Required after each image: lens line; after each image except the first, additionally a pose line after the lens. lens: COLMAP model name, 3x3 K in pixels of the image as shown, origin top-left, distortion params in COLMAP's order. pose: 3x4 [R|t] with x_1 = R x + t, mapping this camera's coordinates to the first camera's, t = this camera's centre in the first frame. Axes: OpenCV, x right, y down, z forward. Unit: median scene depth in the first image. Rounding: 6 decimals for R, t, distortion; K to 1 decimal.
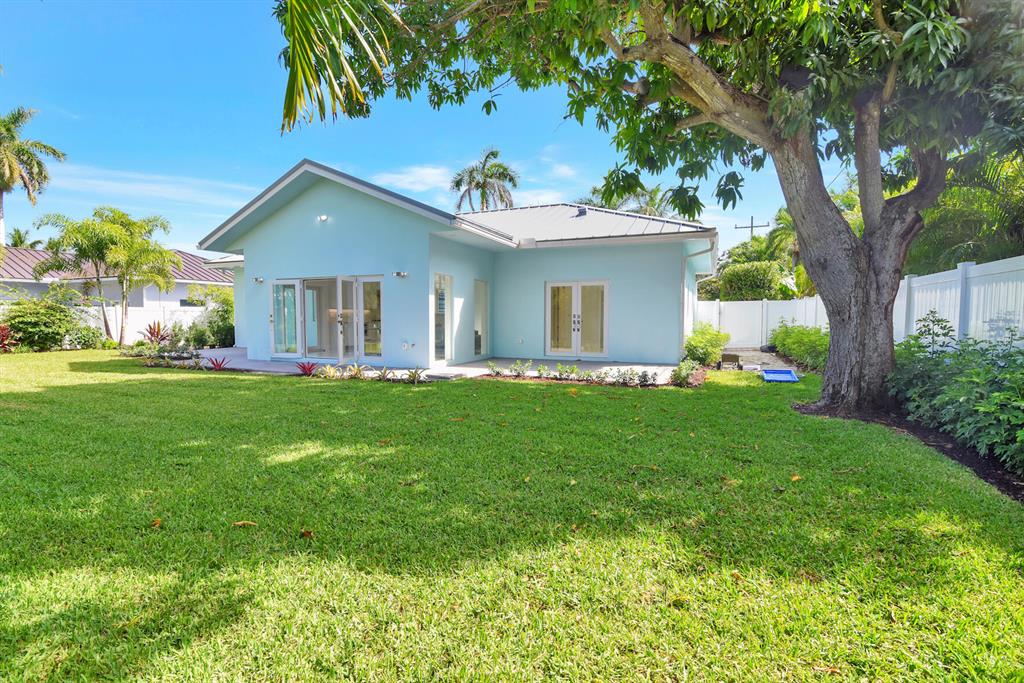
lens RADIAL K [[484.2, 0, 515.7], [0, 484.2, 326.4], [0, 0, 1]] dist [-0.009138, 0.000121]
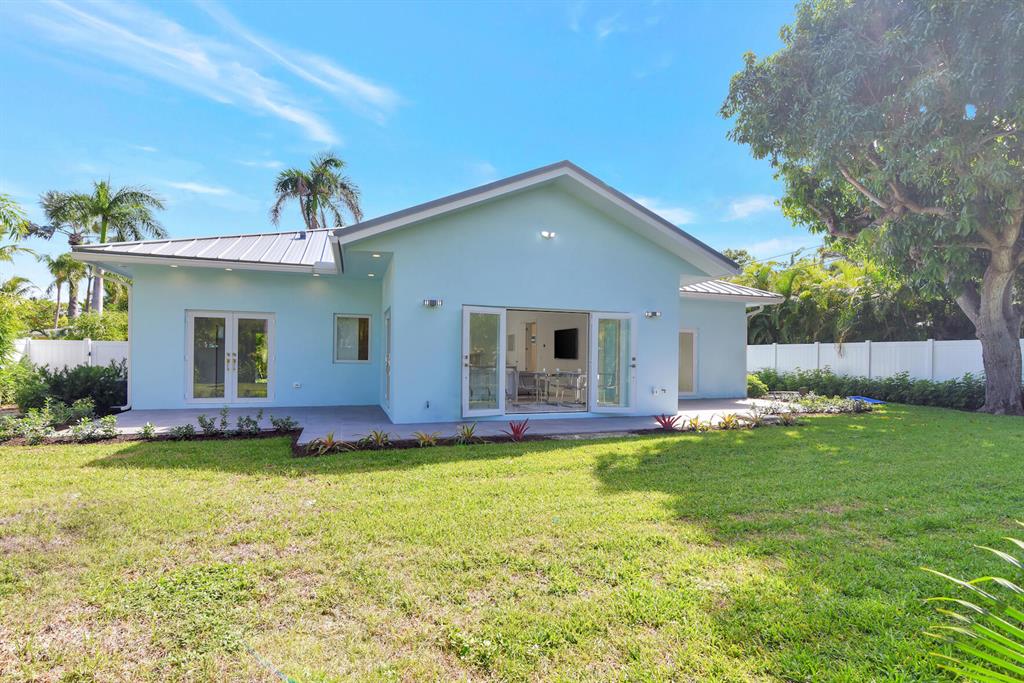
lens RADIAL K [[484.2, 0, 515.7], [0, 484.2, 326.4], [0, 0, 1]] dist [-0.009138, 0.000121]
pose [[0.772213, 0.049742, 0.633414, -0.905427], [0.001758, 0.996760, -0.080418, -0.009281], [-0.635361, 0.063214, 0.769623, 0.415461]]
